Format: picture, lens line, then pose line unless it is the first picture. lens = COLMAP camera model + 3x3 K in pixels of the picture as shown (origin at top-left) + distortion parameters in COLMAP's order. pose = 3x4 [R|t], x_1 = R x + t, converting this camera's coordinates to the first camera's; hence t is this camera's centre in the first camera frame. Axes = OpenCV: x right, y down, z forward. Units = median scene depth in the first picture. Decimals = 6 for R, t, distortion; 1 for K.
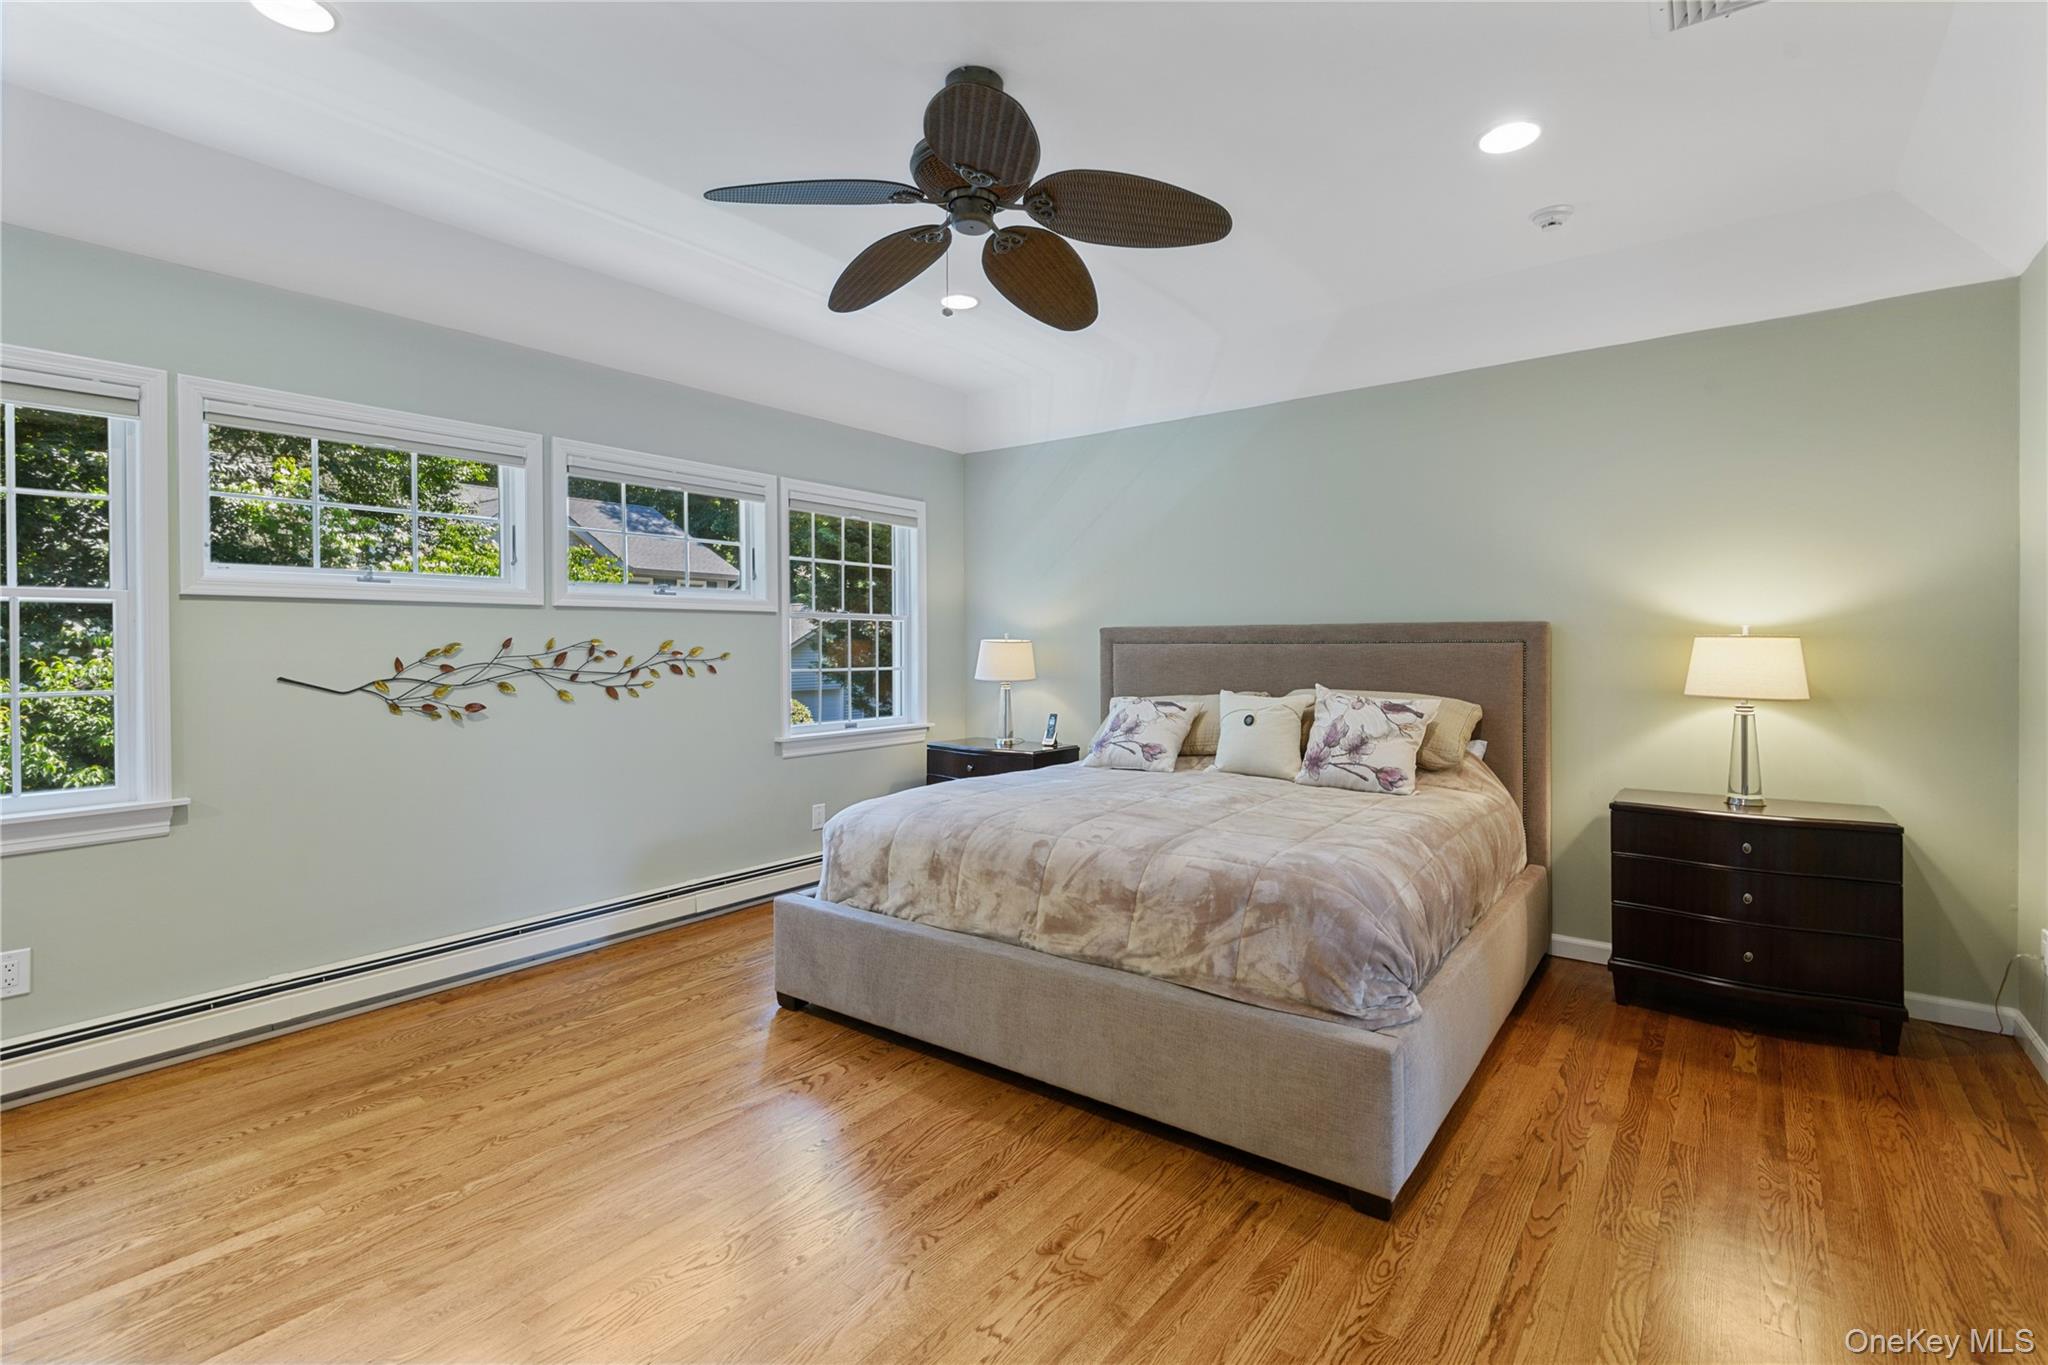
lens RADIAL K [[936.7, 0, 989.8], [0, 936.7, 649.7], [0, 0, 1]] dist [0.042338, -0.027466]
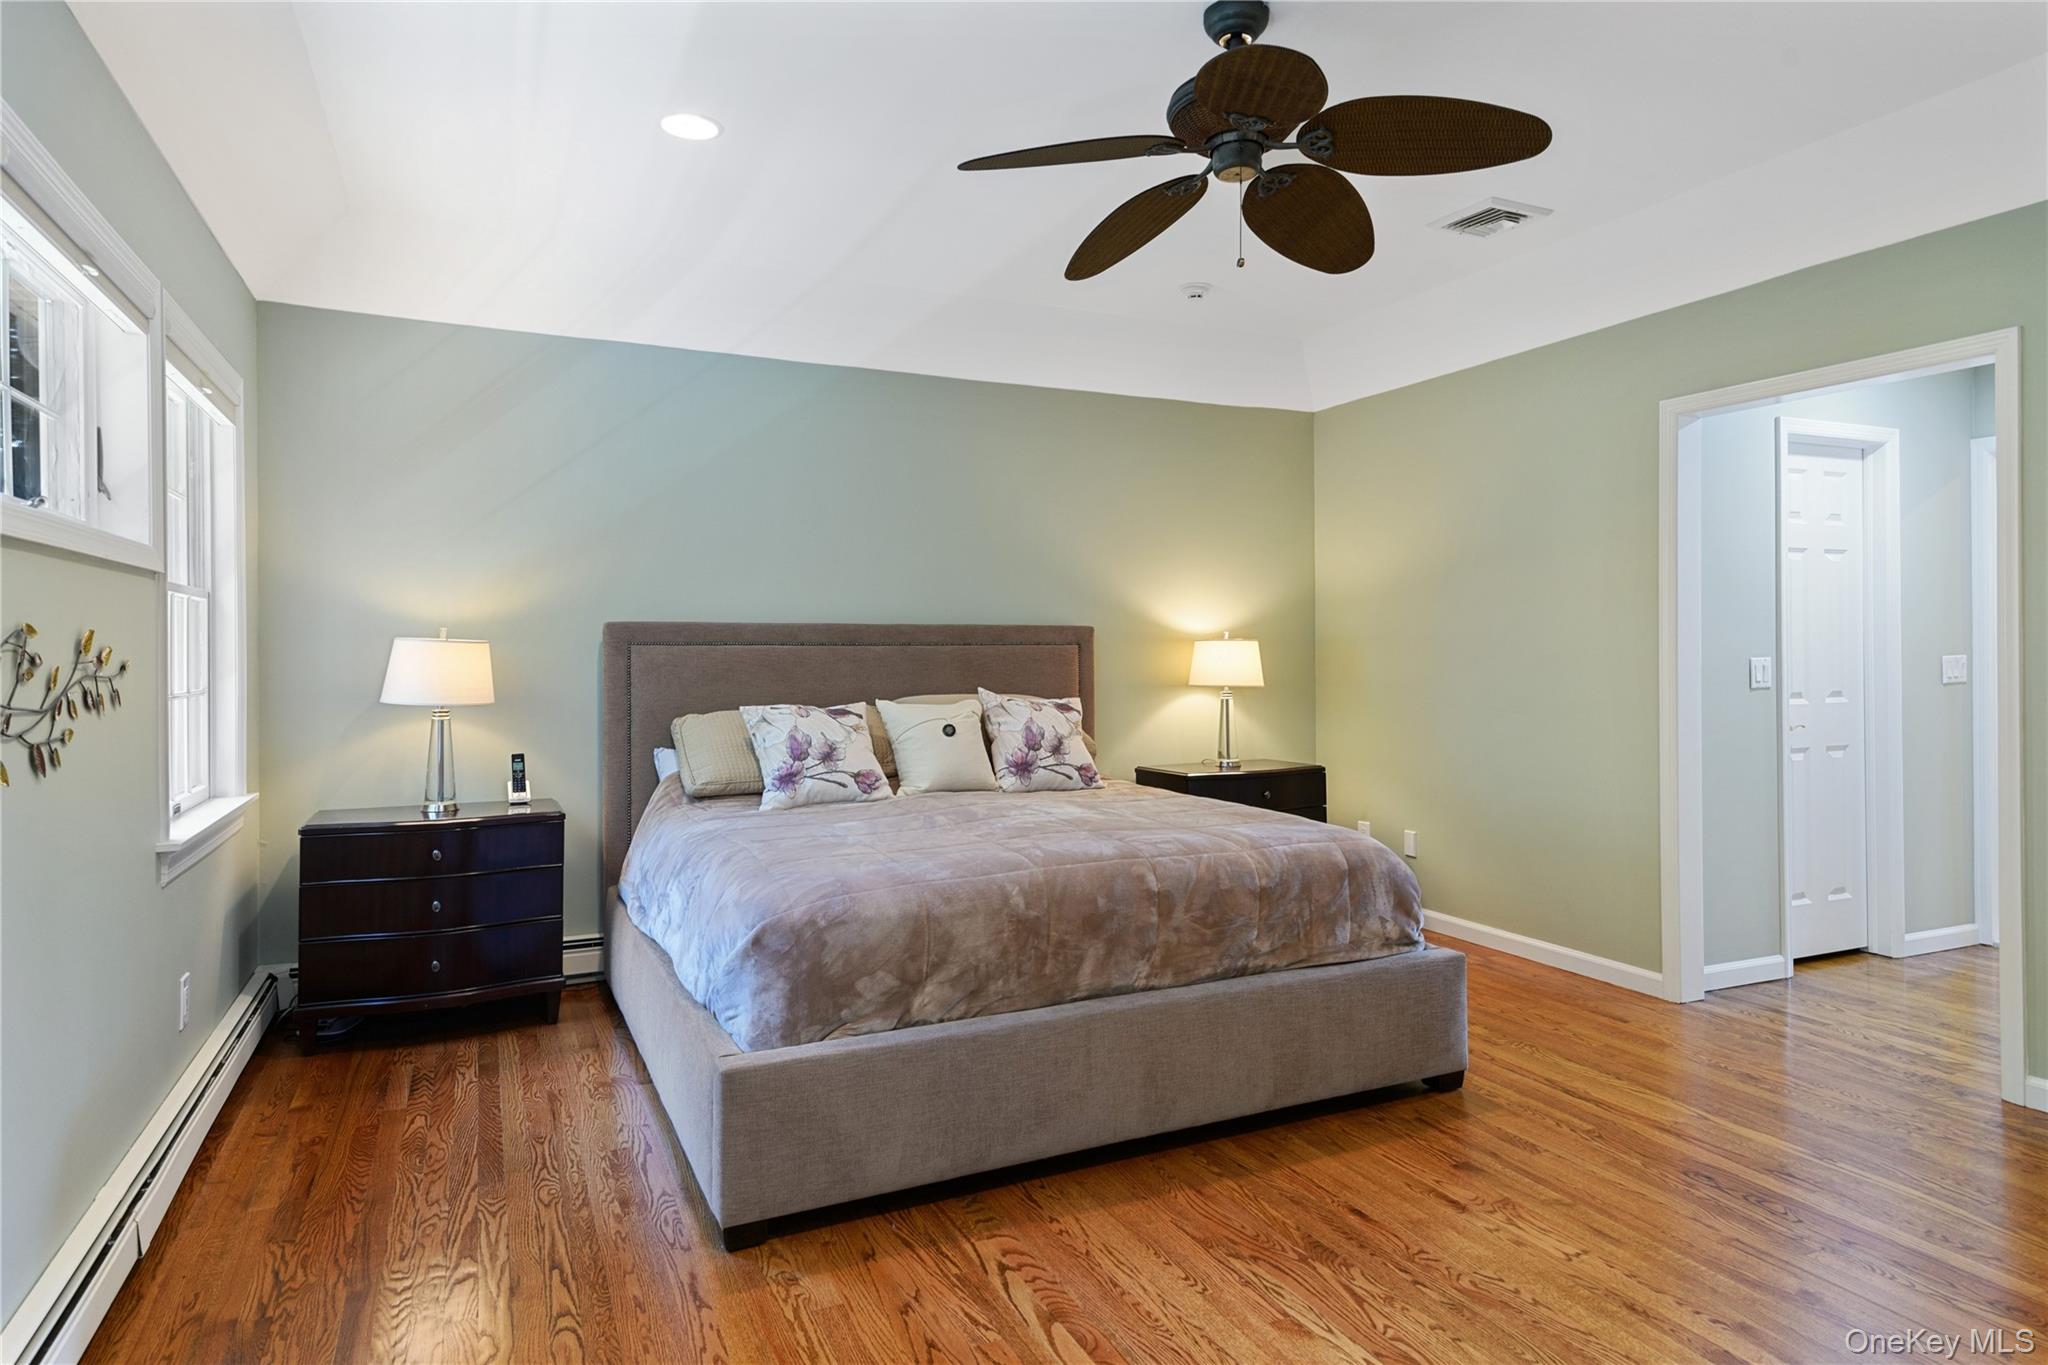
lens RADIAL K [[1201.8, 0, 1027.3], [0, 1201.8, 642.6], [0, 0, 1]] dist [0.025937, -0.001677]
pose [[0.445417, 0.007063, 0.895295, -0.898084], [0.006379, 0.999918, -0.011063, 0.006501], [-0.895300, 0.010639, 0.445336, 0.534772]]
